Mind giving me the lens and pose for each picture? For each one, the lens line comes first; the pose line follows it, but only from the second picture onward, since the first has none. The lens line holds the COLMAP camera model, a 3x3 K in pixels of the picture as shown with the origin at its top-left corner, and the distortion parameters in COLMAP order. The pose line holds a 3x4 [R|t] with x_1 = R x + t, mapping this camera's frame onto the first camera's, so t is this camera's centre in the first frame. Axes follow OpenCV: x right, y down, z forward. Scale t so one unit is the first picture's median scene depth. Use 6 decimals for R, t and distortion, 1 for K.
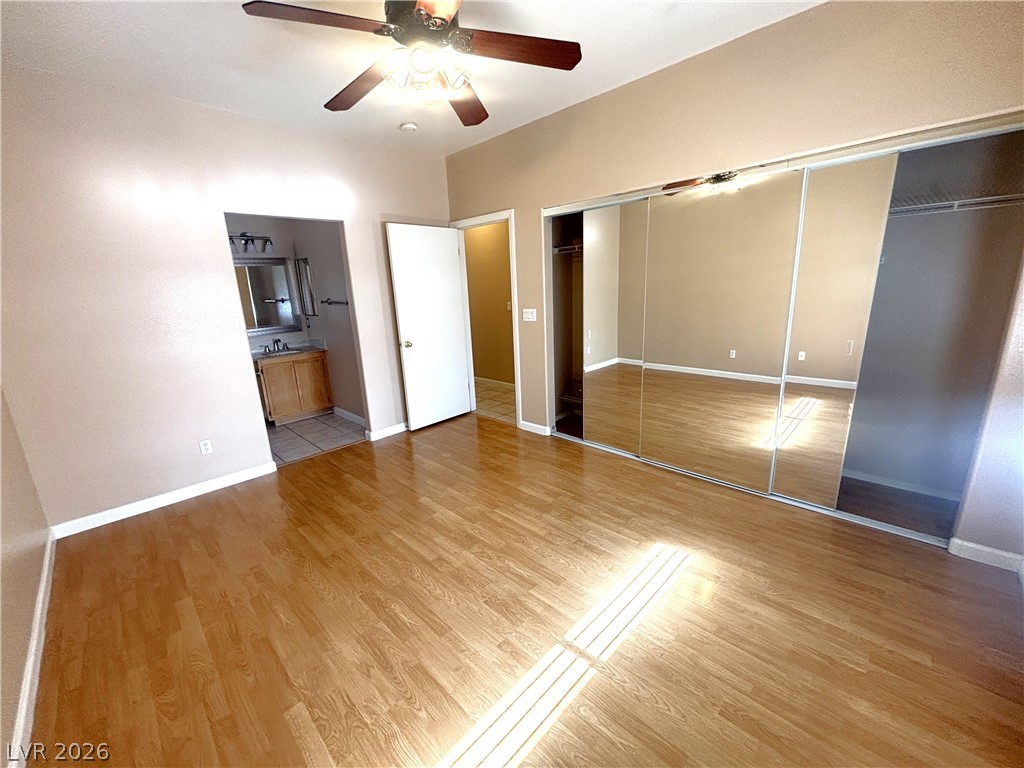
lens RADIAL K [[410.8, 0, 512.3], [0, 410.8, 382.9], [0, 0, 1]] dist [0.002145, 0.000340]
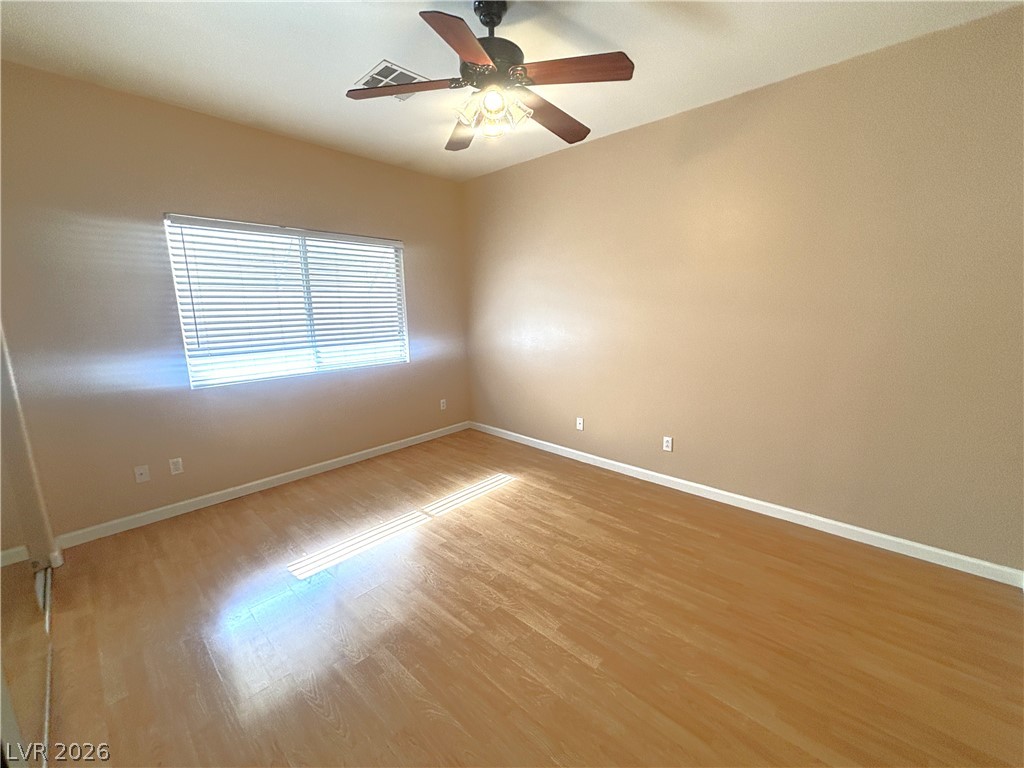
lens RADIAL K [[410.8, 0, 517.4], [0, 410.8, 387.9], [0, 0, 1]] dist [0.002145, 0.000340]
pose [[-0.997487, 0.061904, -0.034465, -0.166823], [0.041912, 0.907745, 0.417424, -0.464850], [0.057125, 0.414930, -0.908058, 2.011684]]
